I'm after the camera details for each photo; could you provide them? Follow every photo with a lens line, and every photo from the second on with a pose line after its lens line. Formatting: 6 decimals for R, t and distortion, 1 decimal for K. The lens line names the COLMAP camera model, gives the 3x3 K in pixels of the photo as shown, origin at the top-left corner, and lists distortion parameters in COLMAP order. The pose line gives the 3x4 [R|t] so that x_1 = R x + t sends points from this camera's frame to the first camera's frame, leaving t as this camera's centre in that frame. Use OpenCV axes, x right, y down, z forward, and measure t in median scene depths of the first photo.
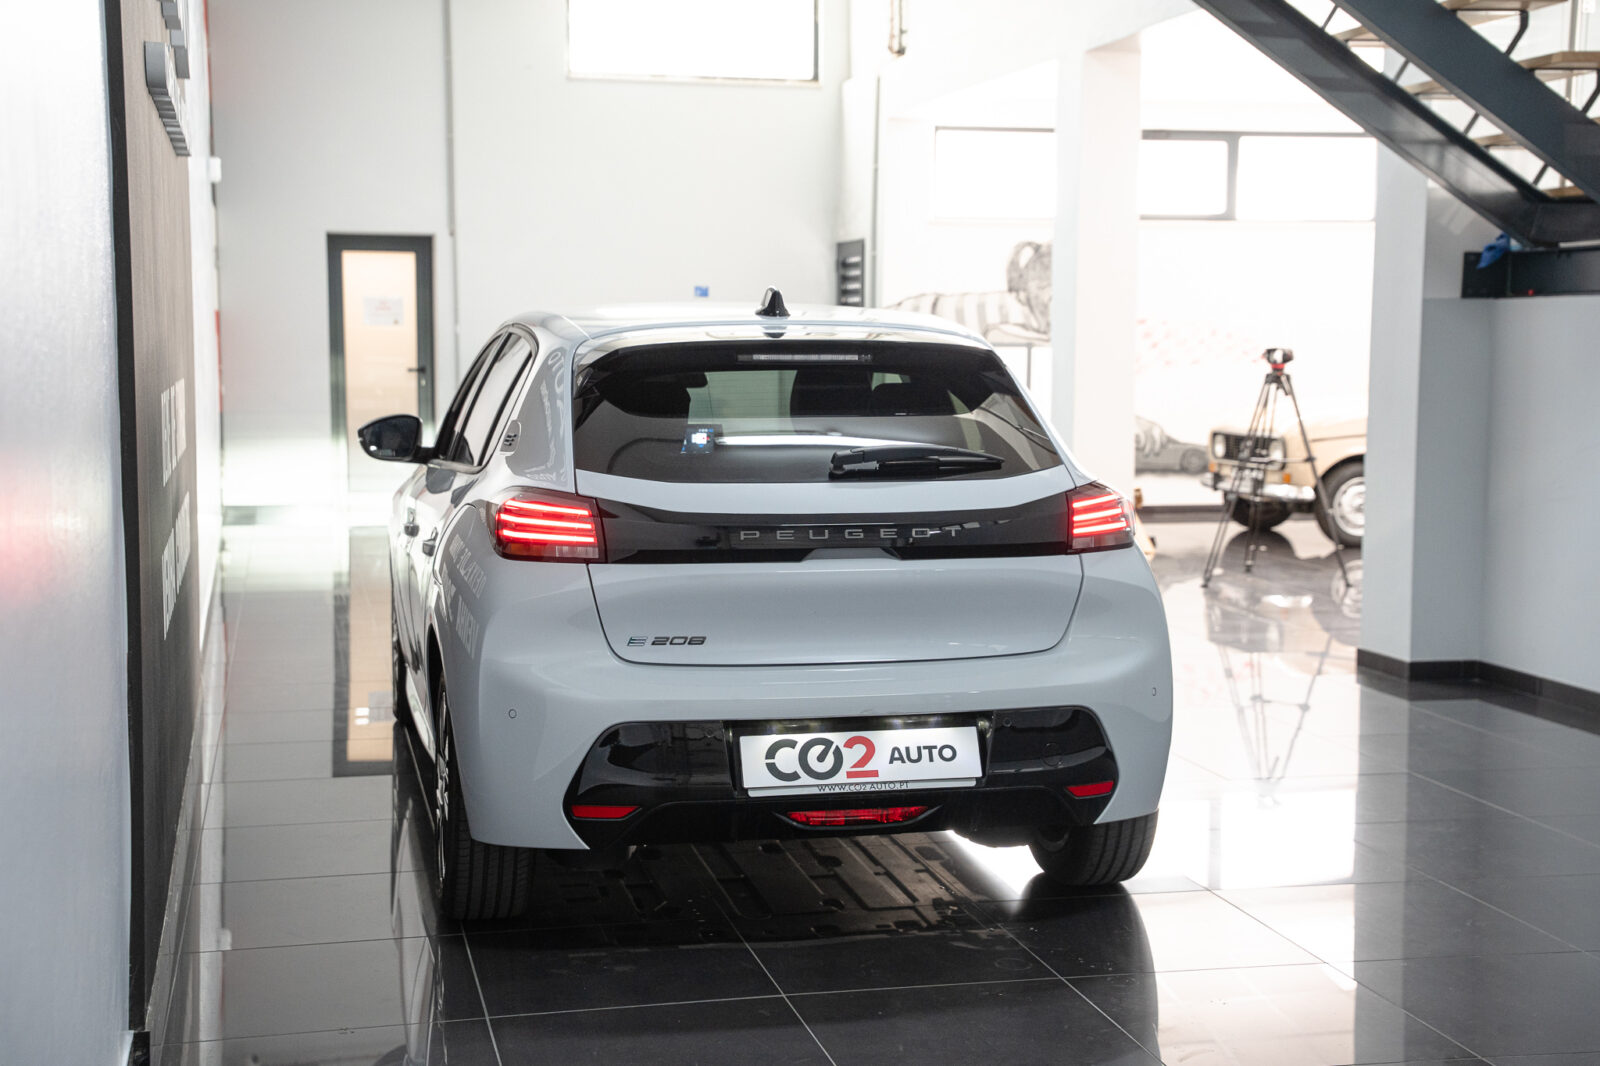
lens RADIAL K [[2074.1, 0, 795.6], [0, 2074.1, 537.5], [0, 0, 1]] dist [0.156698, 0.000000]
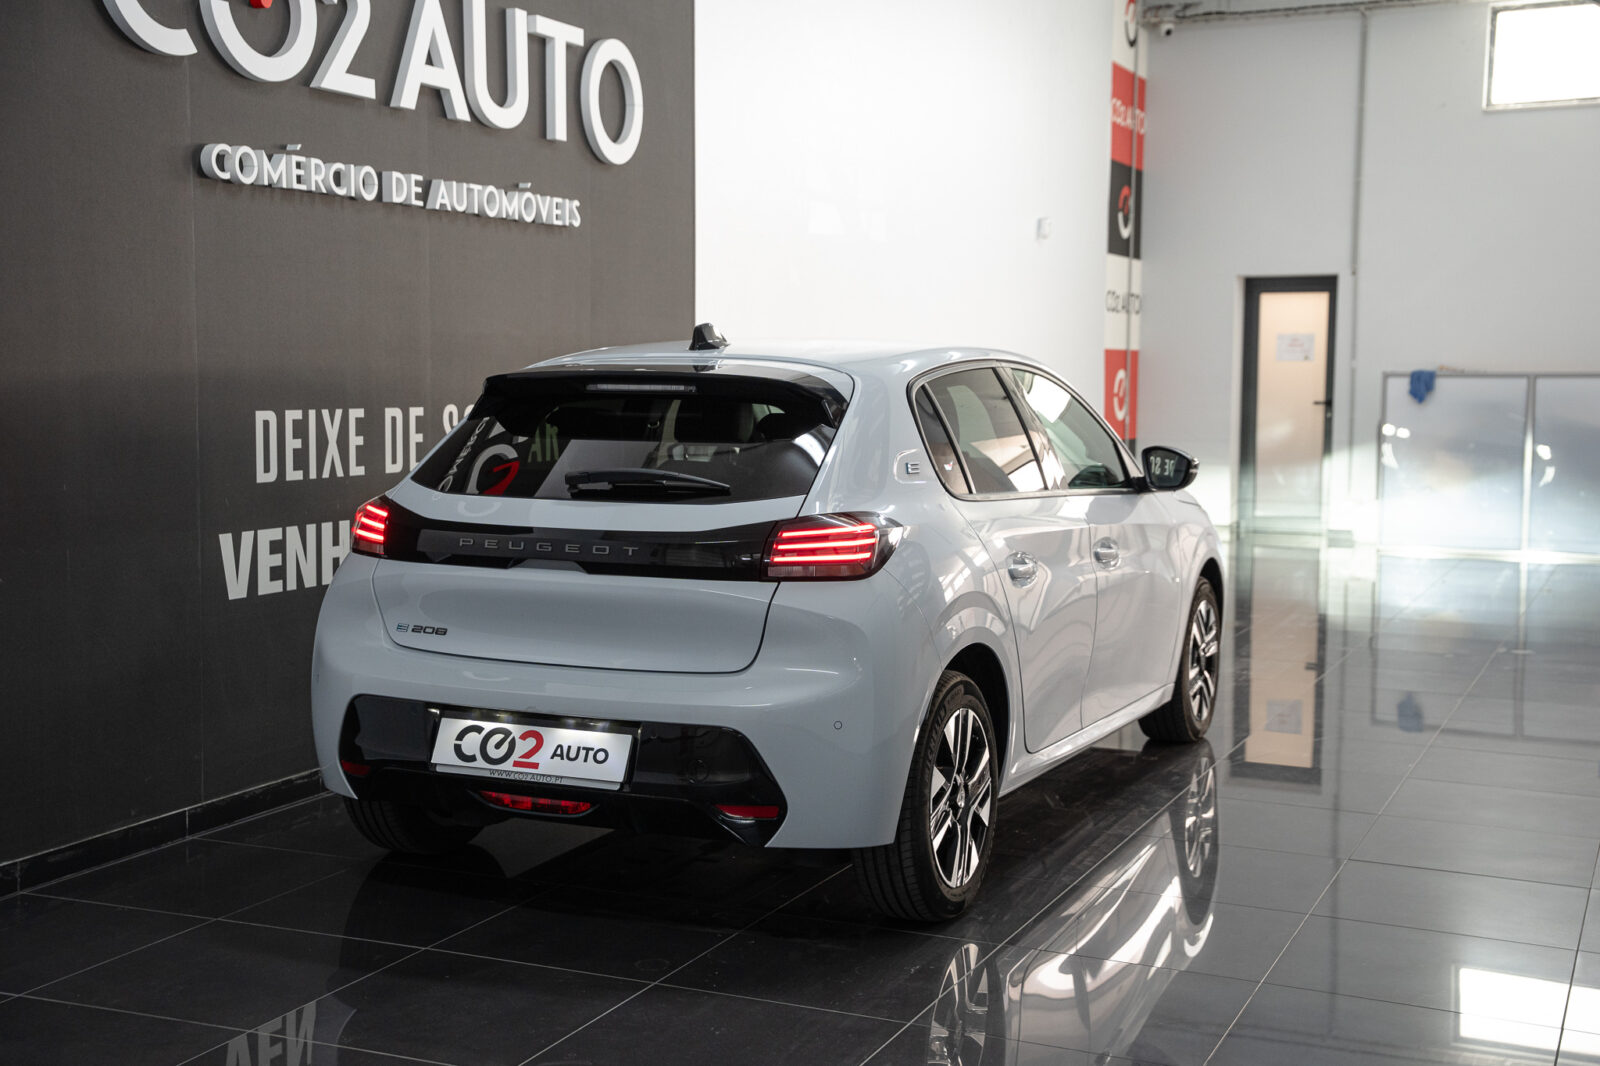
lens RADIAL K [[1885.2, 0, 803.5], [0, 1885.2, 527.3], [0, 0, 1]] dist [0.121925, 0.000000]
pose [[0.801927, 0.054208, -0.594958, 0.734554], [-0.062654, 0.998014, 0.006482, -0.027257], [0.594128, 0.032078, 0.803731, 0.274591]]
